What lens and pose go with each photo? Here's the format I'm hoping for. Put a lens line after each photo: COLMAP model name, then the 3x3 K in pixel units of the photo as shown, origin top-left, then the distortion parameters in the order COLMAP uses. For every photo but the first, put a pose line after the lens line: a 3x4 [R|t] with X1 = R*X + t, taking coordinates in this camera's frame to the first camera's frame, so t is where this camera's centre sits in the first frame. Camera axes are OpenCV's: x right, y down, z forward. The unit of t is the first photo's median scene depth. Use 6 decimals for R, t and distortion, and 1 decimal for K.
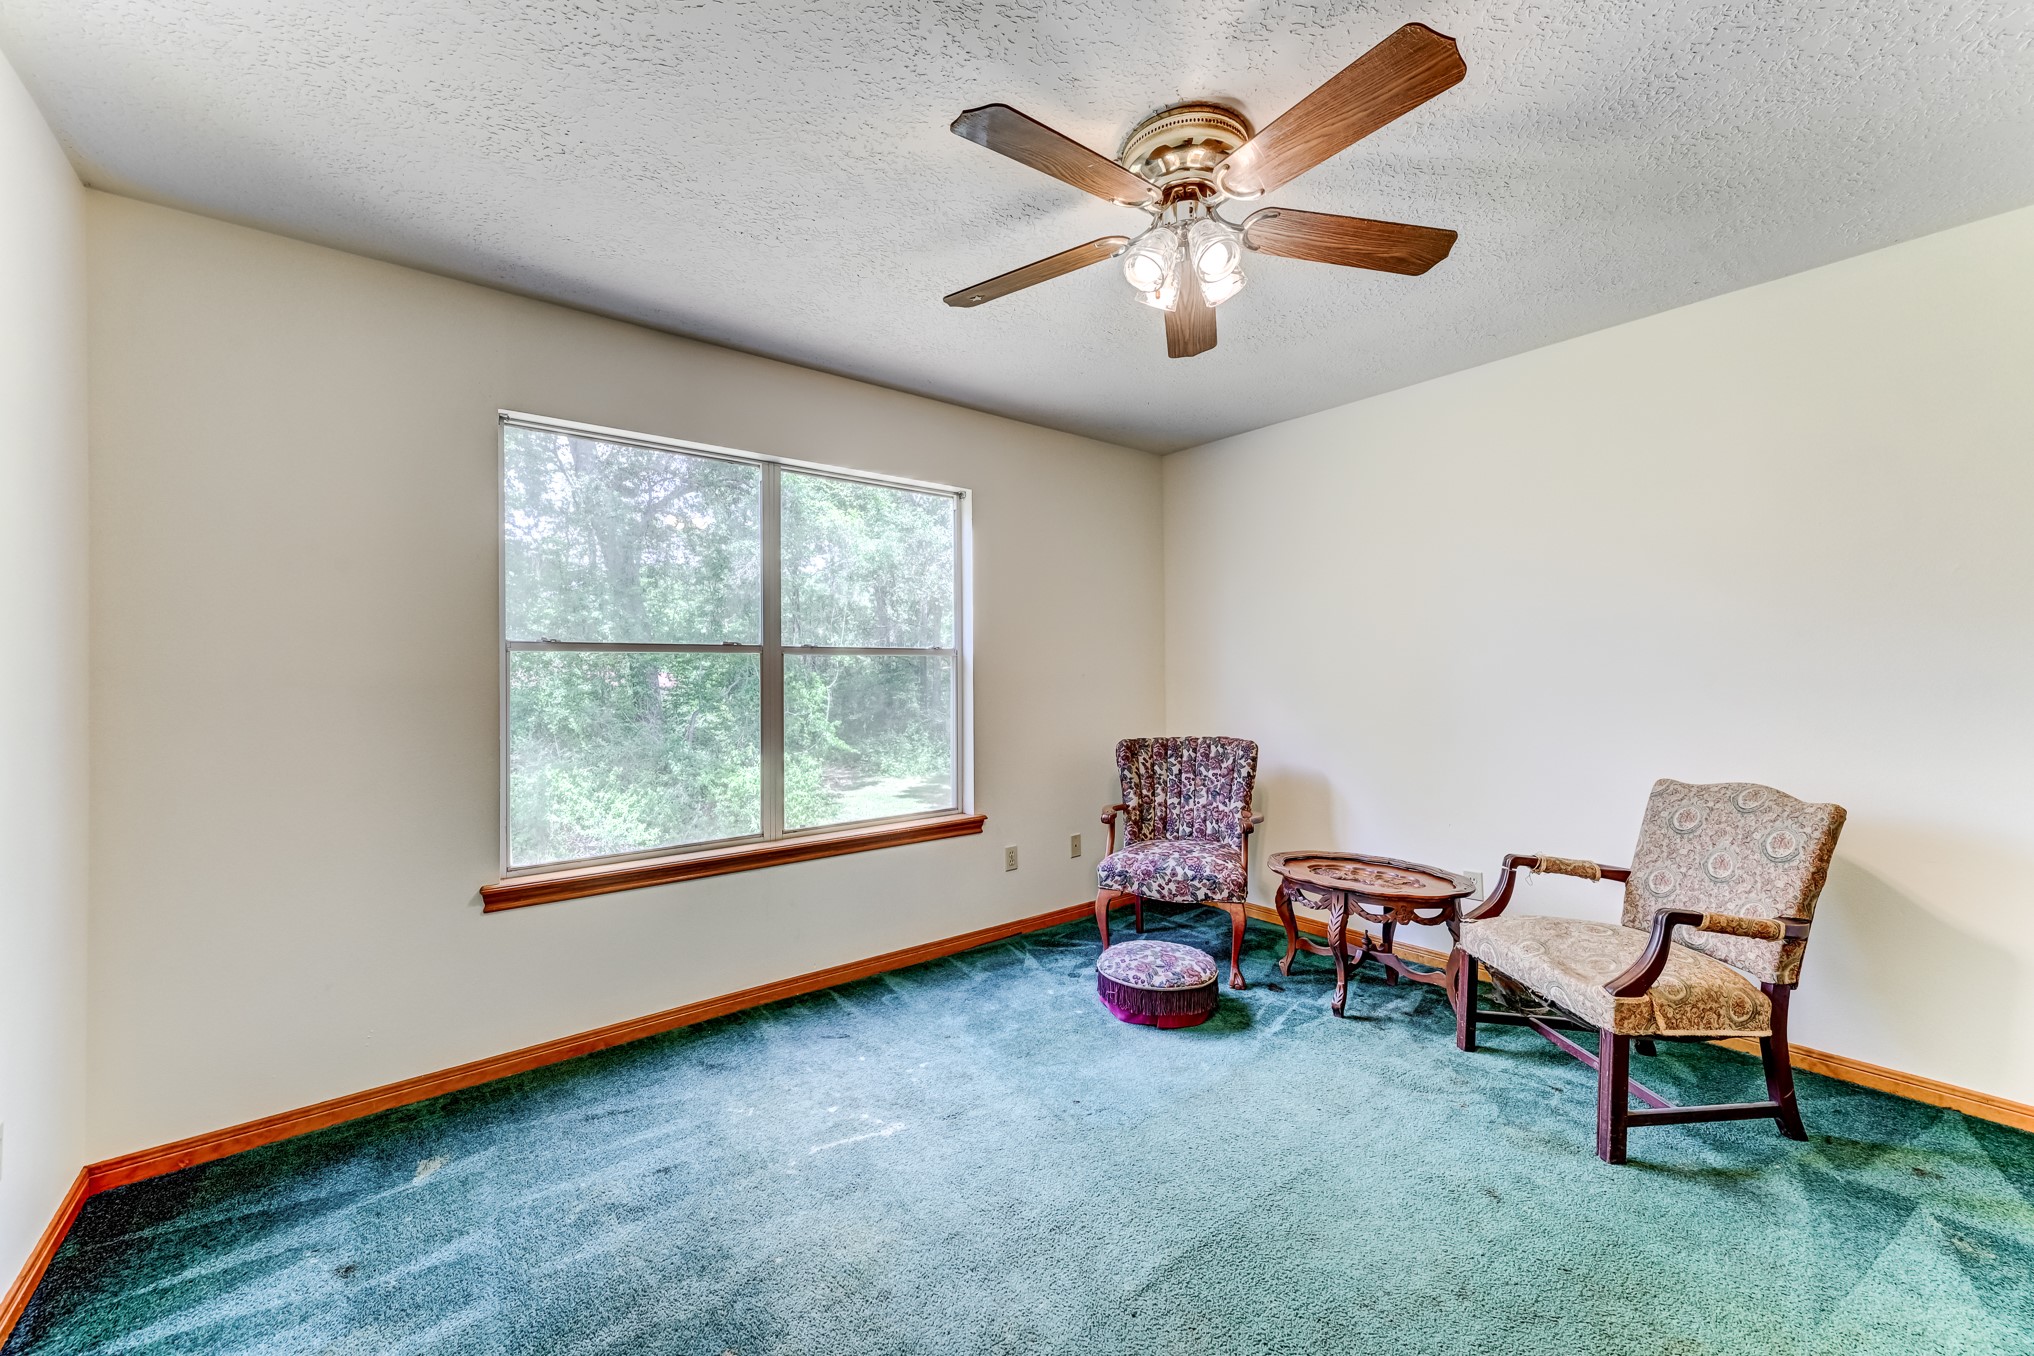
lens RADIAL K [[794.4, 0, 1001.2], [0, 794.4, 672.1], [0, 0, 1]] dist [0.010280, -0.000271]
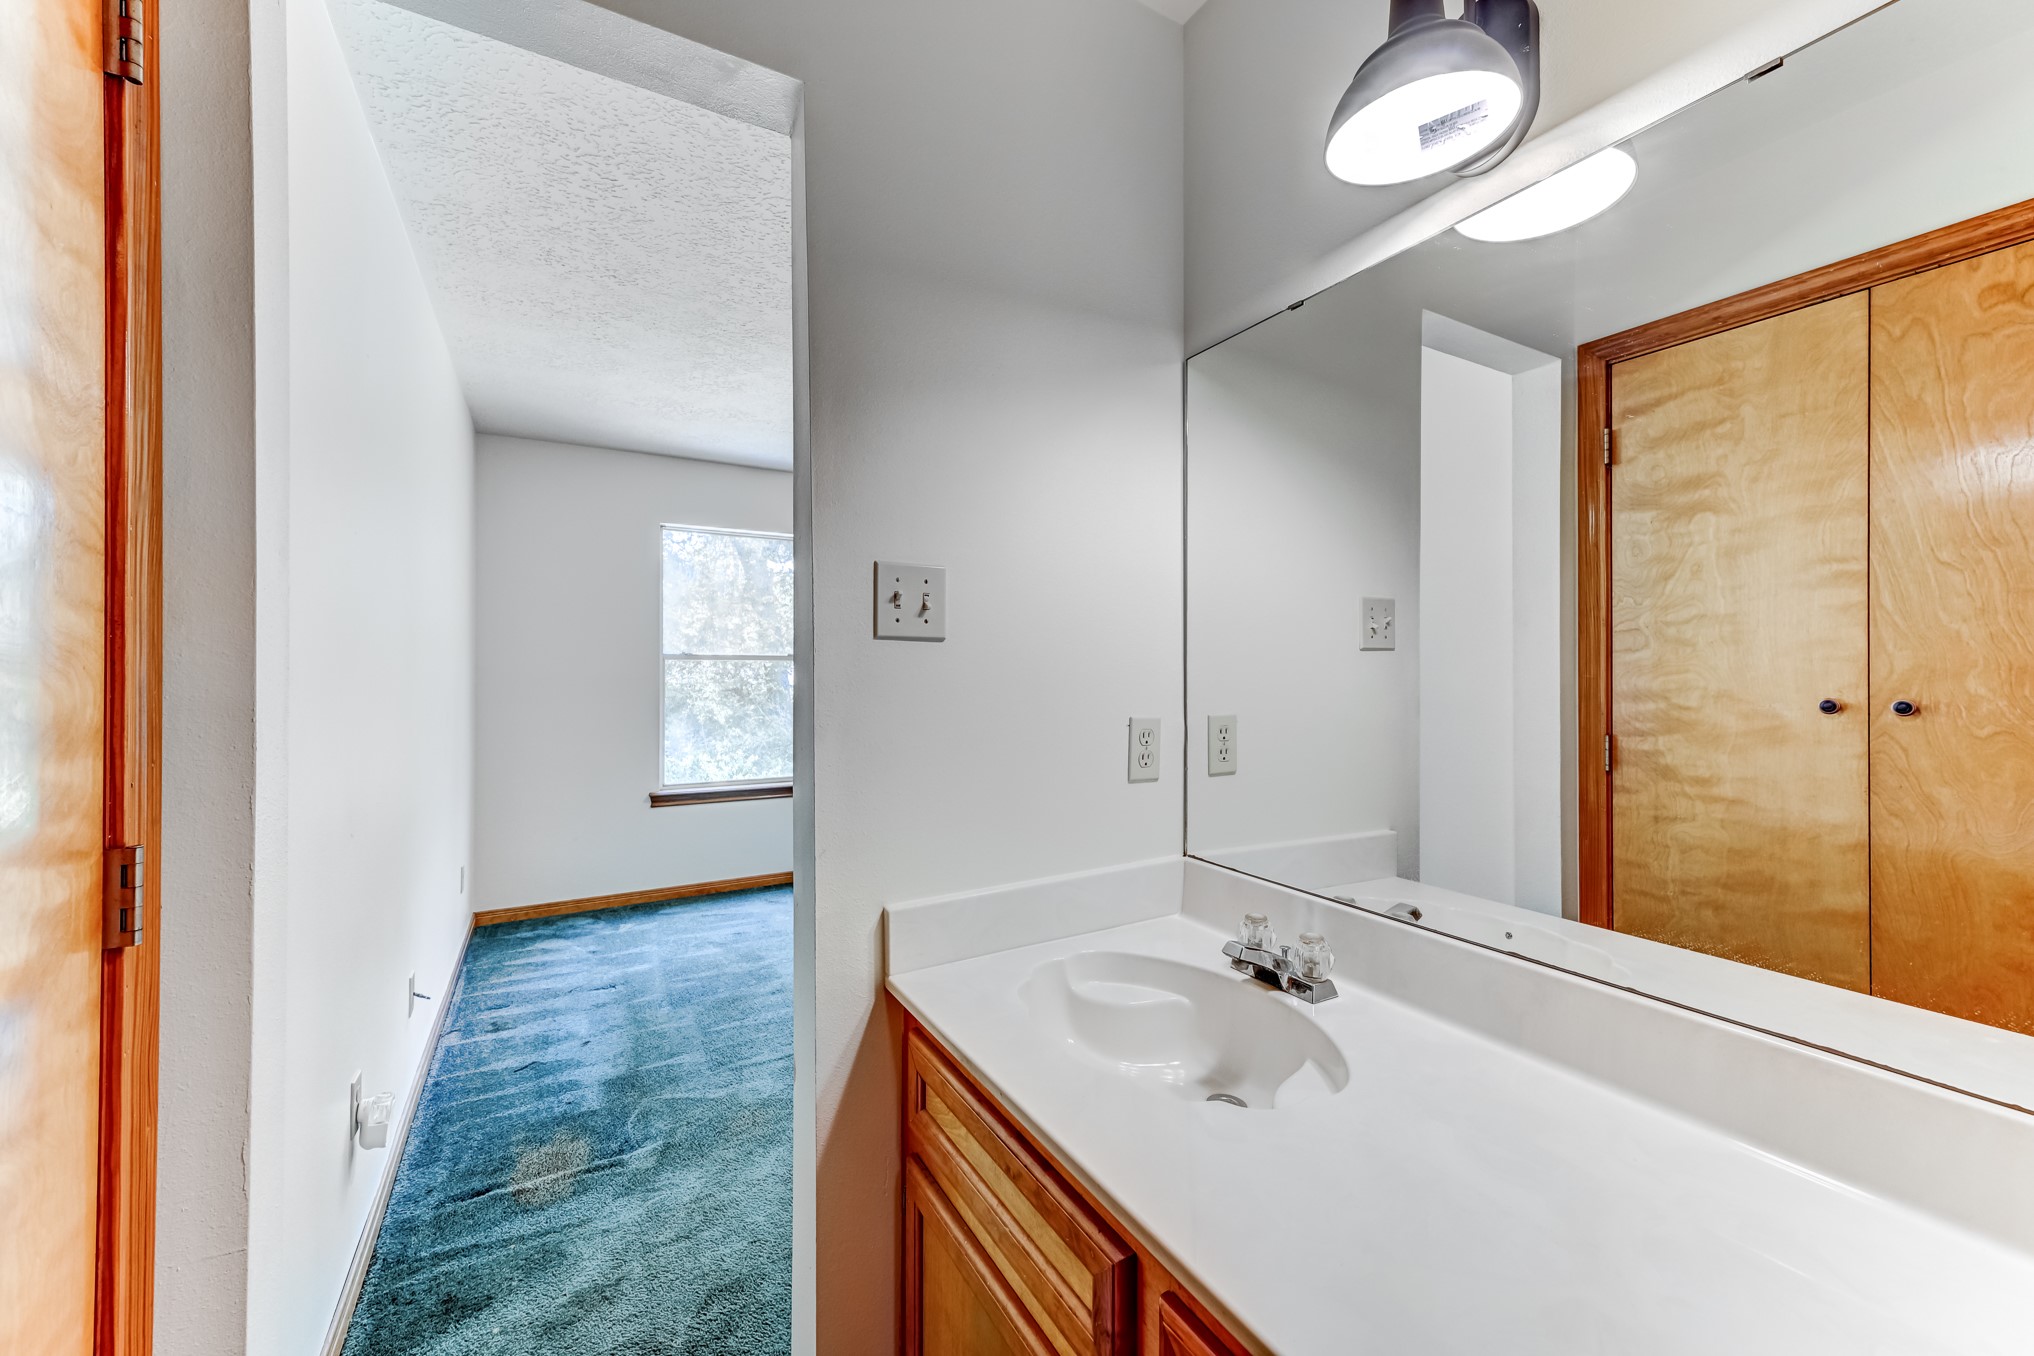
lens RADIAL K [[794.4, 0, 1018.6], [0, 794.4, 663.4], [0, 0, 1]] dist [0.010280, -0.000271]
pose [[0.990698, -0.000752, -0.136075, 0.287017], [-0.000543, 0.999955, -0.009479, -0.003713], [0.136076, 0.009465, 0.990653, -0.459311]]
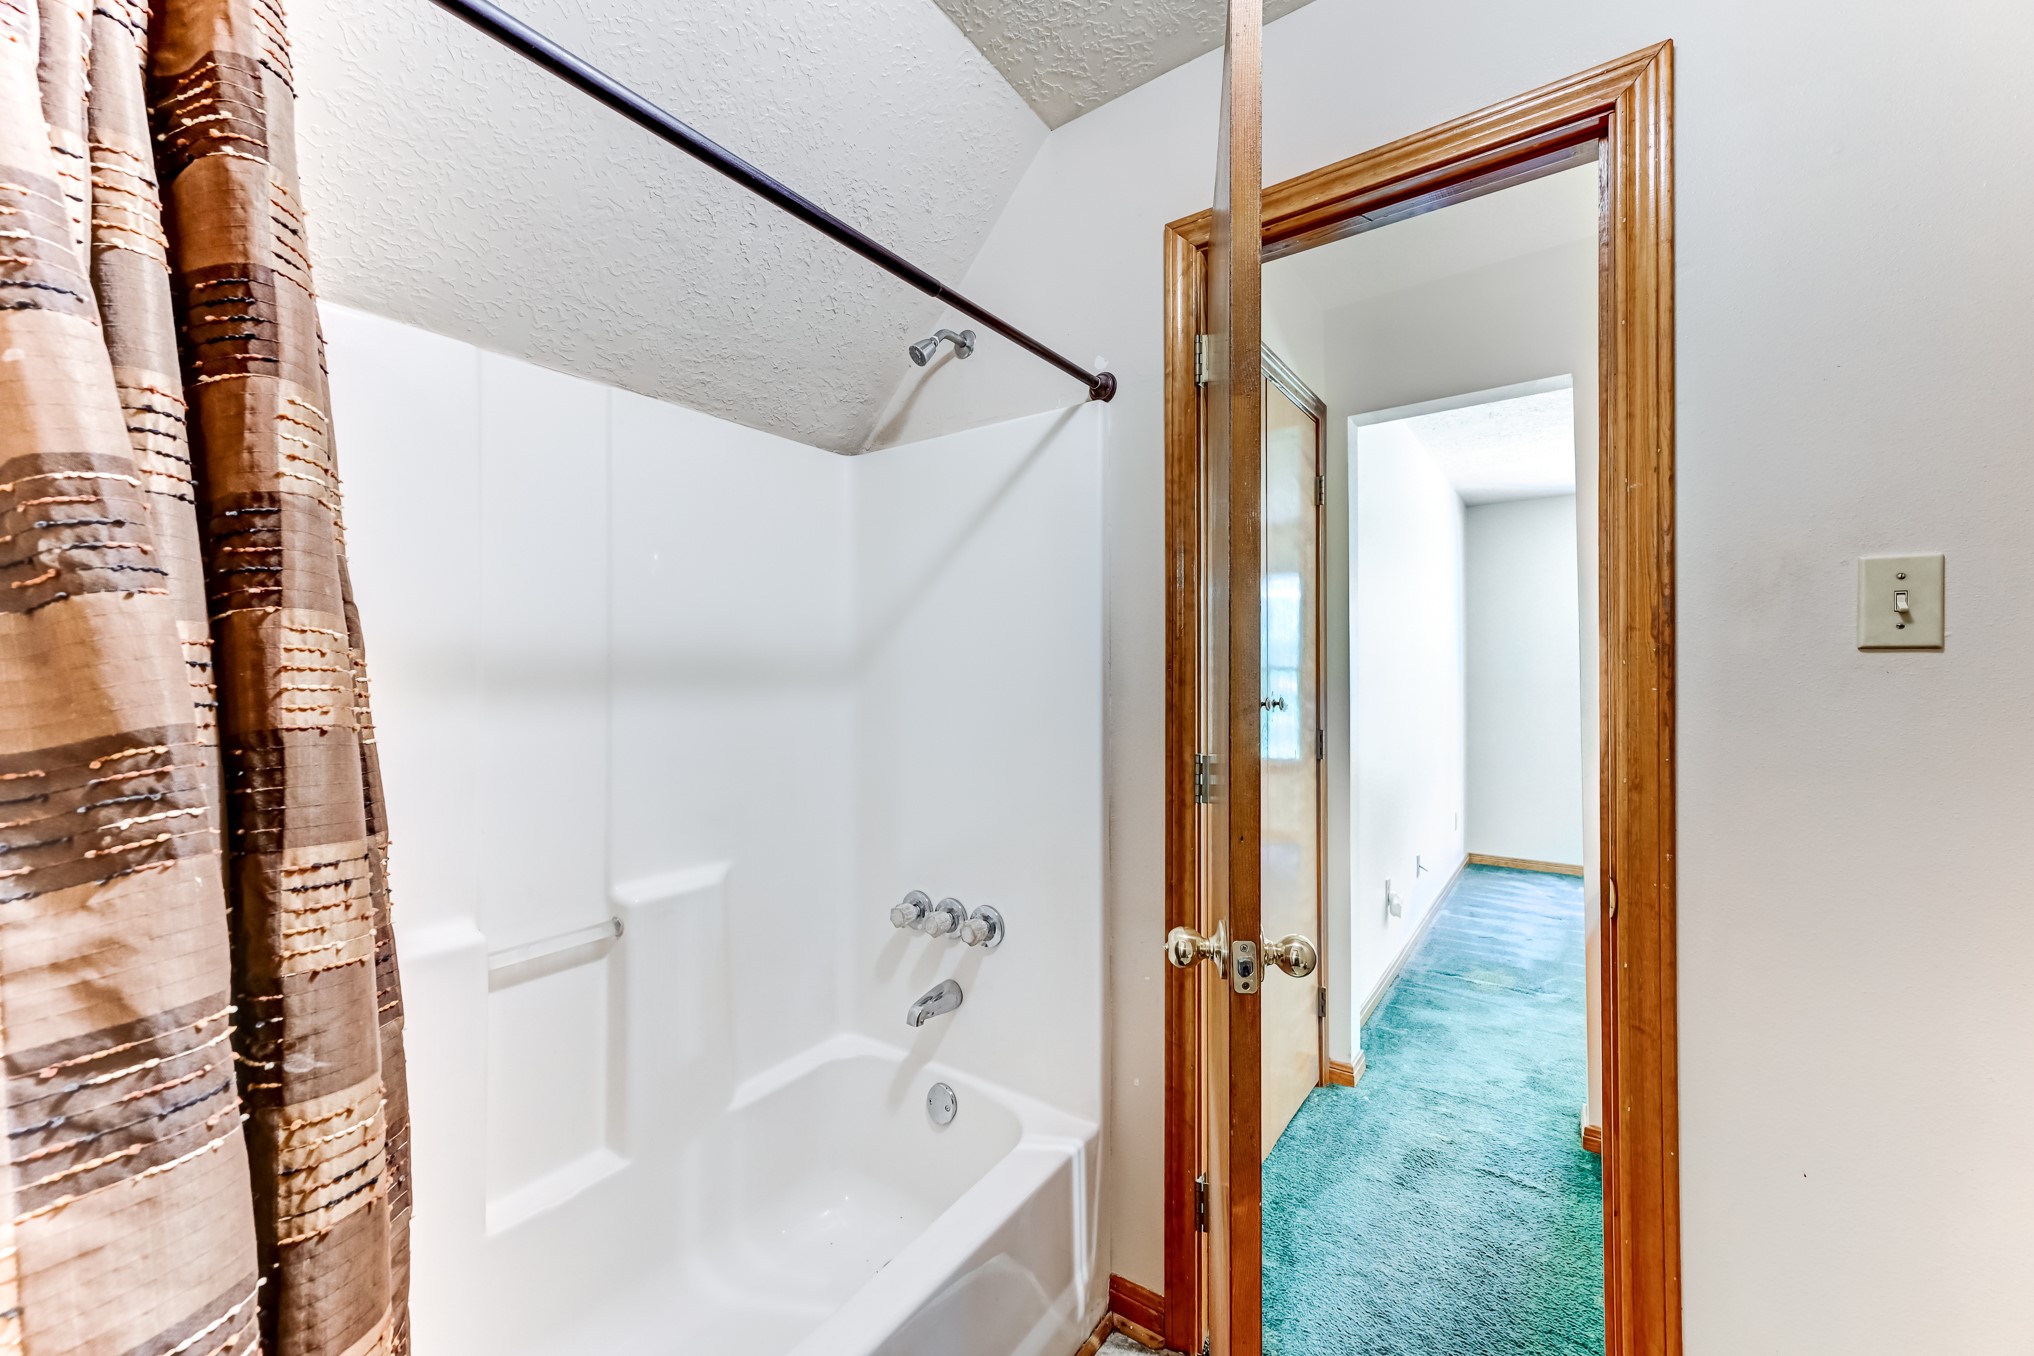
lens RADIAL K [[794.4, 0, 1016.0], [0, 794.4, 682.0], [0, 0, 1]] dist [0.010280, -0.000271]
pose [[0.281703, 0.003088, -0.959497, 0.637077], [0.000347, 0.999994, 0.003320, -0.002594], [0.959502, -0.001268, 0.281700, -0.747984]]
